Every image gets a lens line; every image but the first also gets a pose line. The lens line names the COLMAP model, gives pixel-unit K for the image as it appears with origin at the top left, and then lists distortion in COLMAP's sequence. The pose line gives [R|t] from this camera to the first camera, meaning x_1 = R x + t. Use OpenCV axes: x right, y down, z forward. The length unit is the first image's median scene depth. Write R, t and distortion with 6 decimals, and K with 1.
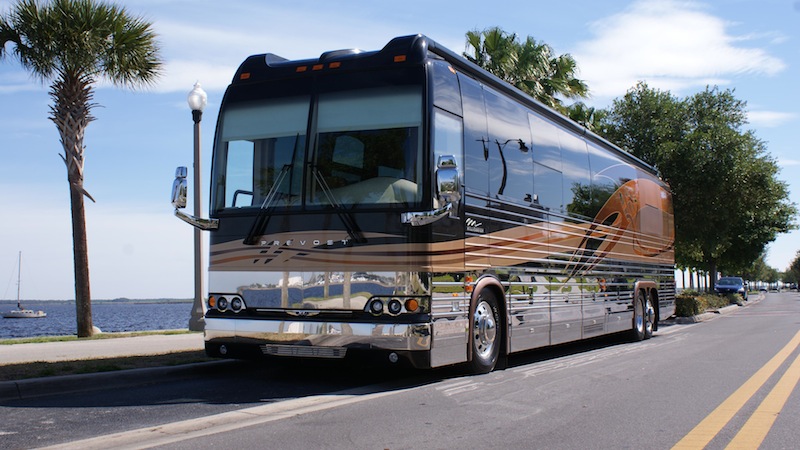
lens RADIAL K [[944.2, 0, 400.0], [0, 944.2, 225.0], [0, 0, 1]] dist [-0.105806, 0.007293]
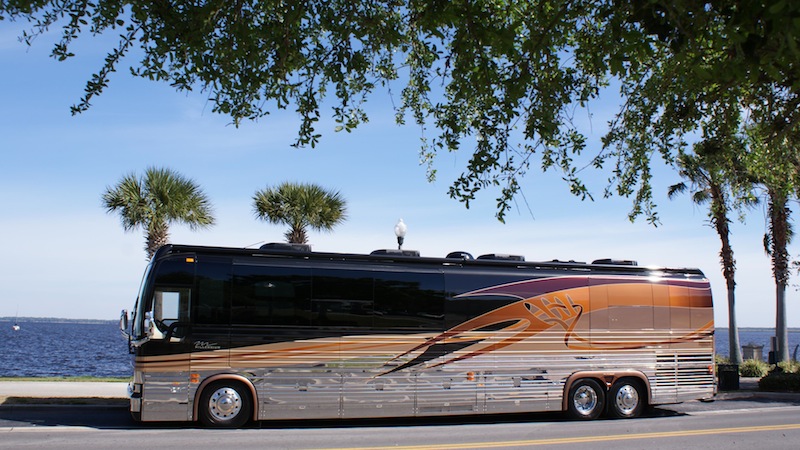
lens RADIAL K [[760.6, 0, 398.5], [0, 760.6, 212.6], [0, 0, 1]] dist [-0.147102, 0.140422]
pose [[0.720900, -0.072909, -0.689193, 1.330557], [0.023103, 0.996426, -0.081244, -0.124927], [0.692654, 0.042646, 0.720008, 0.212512]]
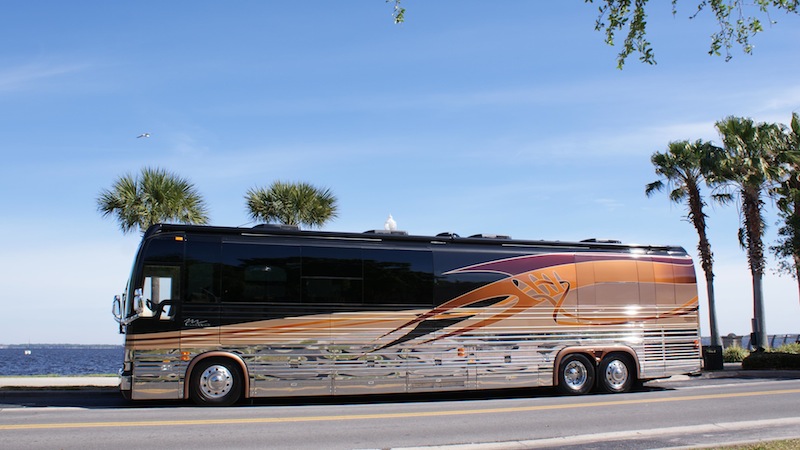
lens RADIAL K [[715.1, 0, 398.9], [0, 715.1, 212.5], [0, 0, 1]] dist [-0.152925, 0.140520]
pose [[0.726369, -0.114520, -0.677697, 1.277911], [0.048905, 0.992133, -0.115237, -0.033873], [0.685563, 0.050561, 0.726255, 0.277233]]
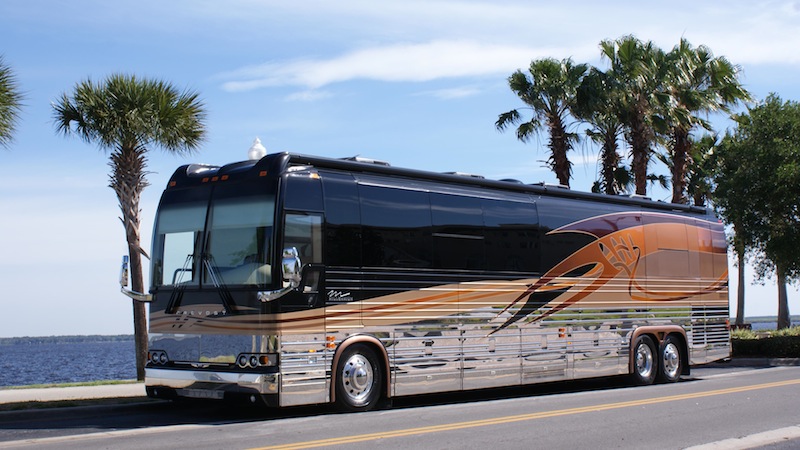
lens RADIAL K [[1185.5, 0, 400.0], [0, 1185.5, 225.0], [0, 0, 1]] dist [-0.065644, -0.007496]
pose [[0.969533, -0.029100, -0.243226, 0.544771], [0.027214, 0.999568, -0.011110, -0.074277], [0.243444, 0.004153, 0.969906, -0.528393]]
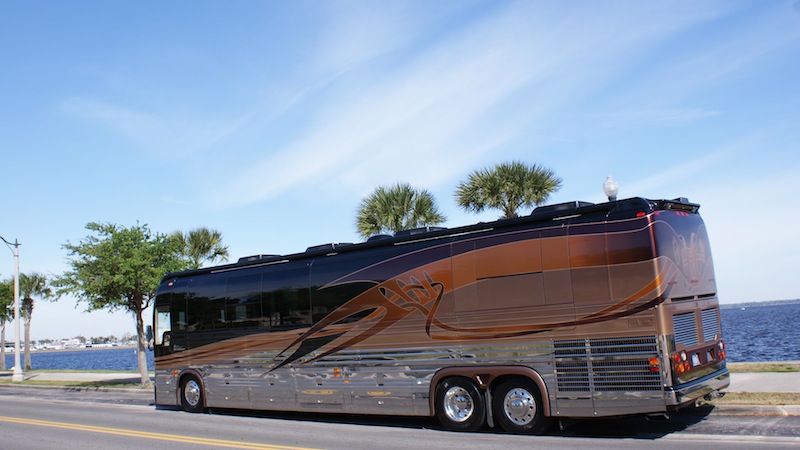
lens RADIAL K [[766.6, 0, 398.0], [0, 766.6, 212.3], [0, 0, 1]] dist [-0.137411, 0.120000]
pose [[-0.253054, -0.105665, -0.961664, 1.763838], [0.139045, 0.979725, -0.144238, 0.017467], [0.957408, -0.170215, -0.233231, 1.996152]]
